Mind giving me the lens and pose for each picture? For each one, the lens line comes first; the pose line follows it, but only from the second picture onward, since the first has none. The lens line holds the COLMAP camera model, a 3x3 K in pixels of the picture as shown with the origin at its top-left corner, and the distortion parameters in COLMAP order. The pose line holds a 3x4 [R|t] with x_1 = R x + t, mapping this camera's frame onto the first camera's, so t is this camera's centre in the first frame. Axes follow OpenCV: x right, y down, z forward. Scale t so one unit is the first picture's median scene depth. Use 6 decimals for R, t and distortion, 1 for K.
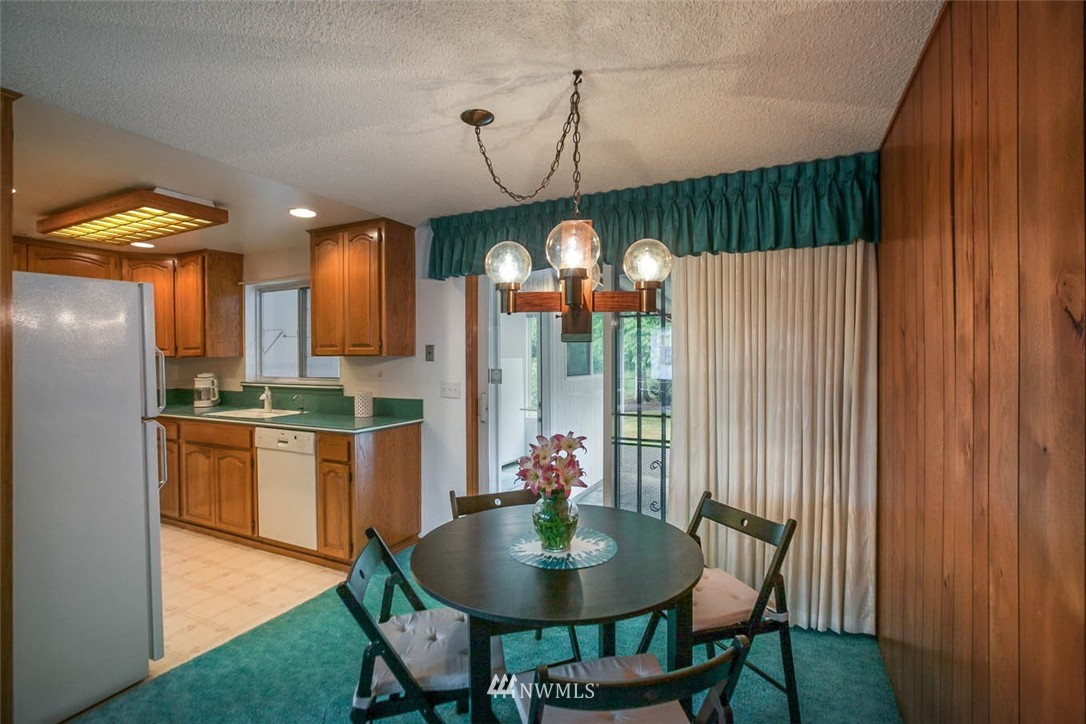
lens RADIAL K [[495.7, 0, 542.5], [0, 495.7, 355.9], [0, 0, 1]] dist [-0.021849, 0.000289]
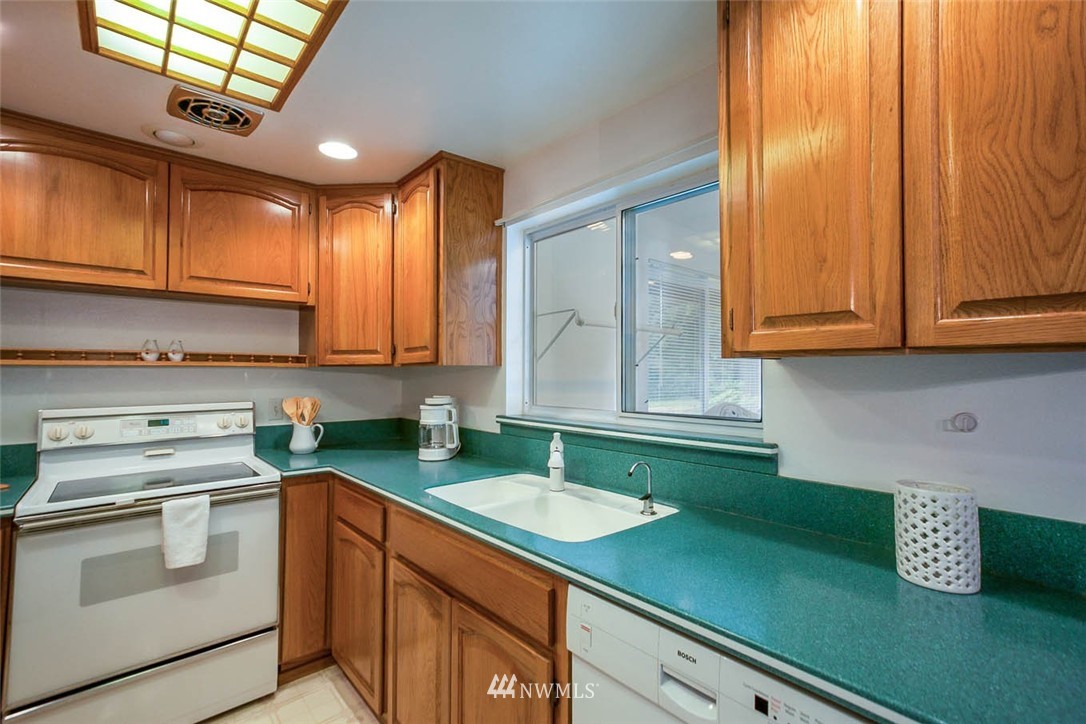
lens RADIAL K [[492.7, 0, 541.0], [0, 492.7, 360.8], [0, 0, 1]] dist [-0.001085, 0.000610]
pose [[0.918498, -0.001927, -0.395422, -0.417034], [-0.010409, 0.999524, -0.029048, 0.012226], [0.395289, 0.030796, 0.918040, 0.617253]]
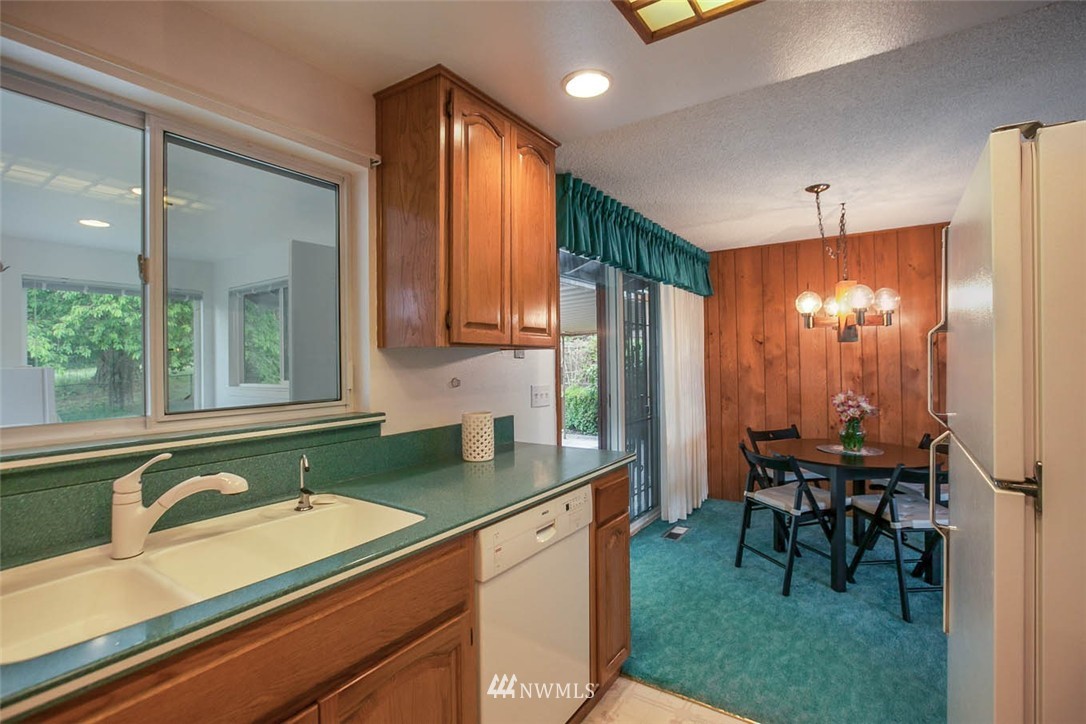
lens RADIAL K [[495.7, 0, 542.5], [0, 495.7, 355.9], [0, 0, 1]] dist [-0.021849, 0.000289]
pose [[0.151115, 0.006818, 0.988493, -0.836290], [0.008232, 0.999933, -0.008155, 0.011588], [-0.988482, 0.009369, 0.151049, 0.783357]]
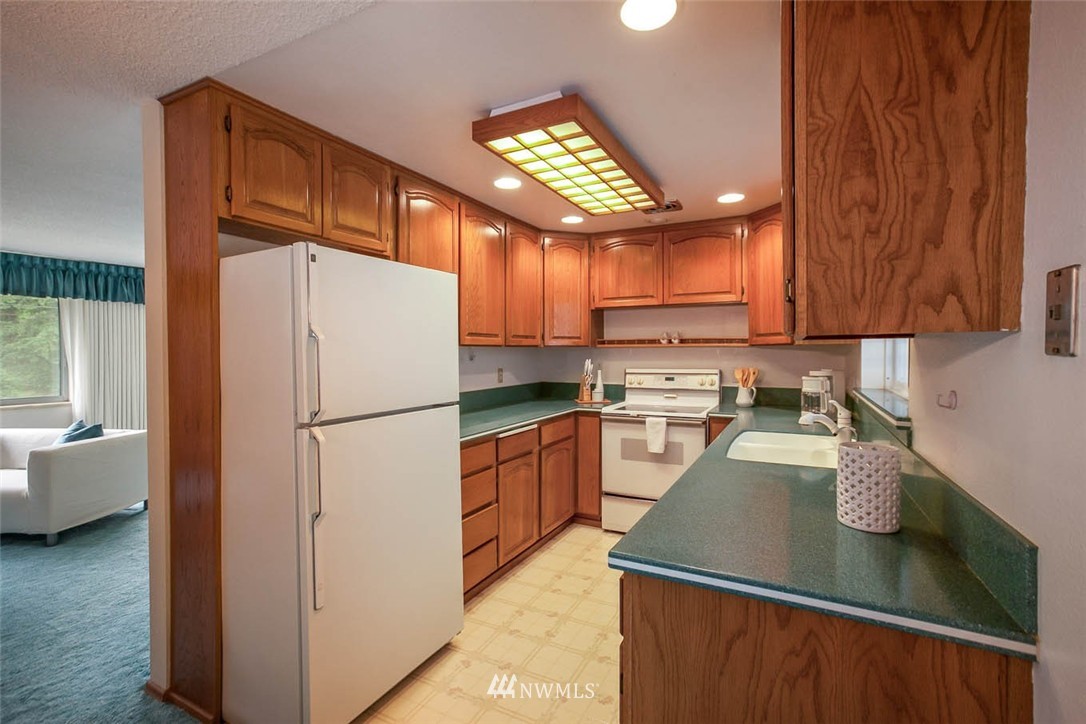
lens RADIAL K [[495.7, 0, 542.5], [0, 495.7, 355.9], [0, 0, 1]] dist [-0.021849, 0.000289]
pose [[-0.032210, 0.018993, -0.999301, -0.032453], [-0.003939, 0.999809, 0.019130, 0.006910], [0.999473, 0.004552, -0.032129, 0.741496]]
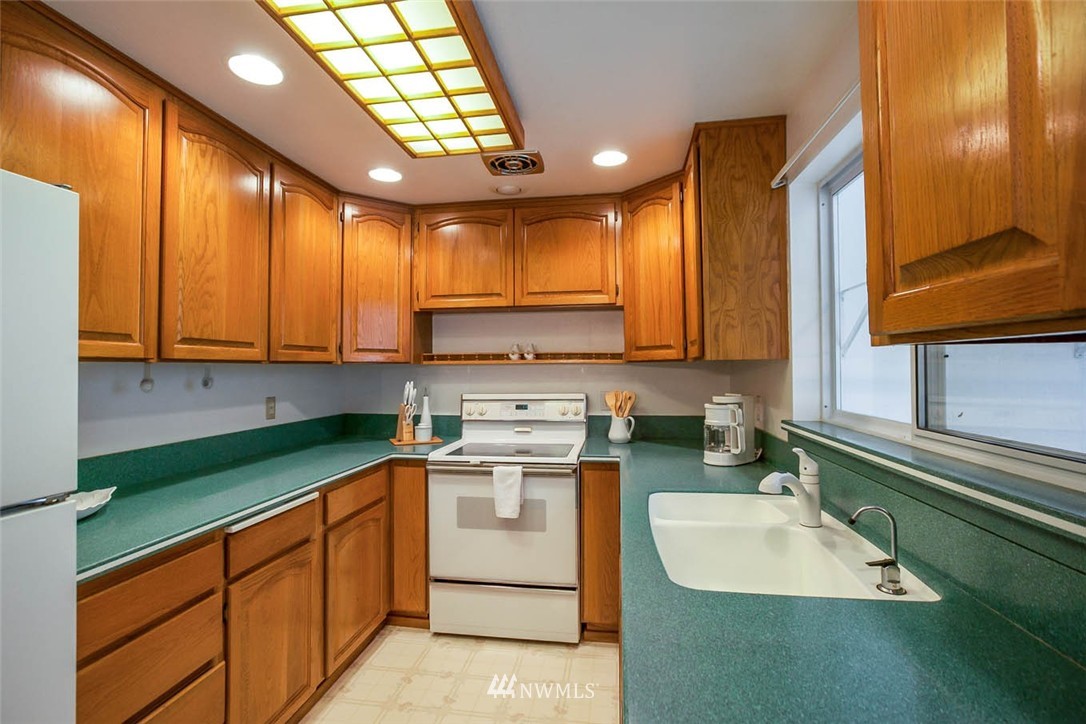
lens RADIAL K [[507.2, 0, 543.6], [0, 507.2, 358.8], [0, 0, 1]] dist [-0.053290, 0.018776]
pose [[0.295231, -0.010718, -0.955366, -0.303654], [-0.004369, 0.999911, -0.012568, 0.008341], [0.955416, 0.007884, 0.295158, 0.772660]]
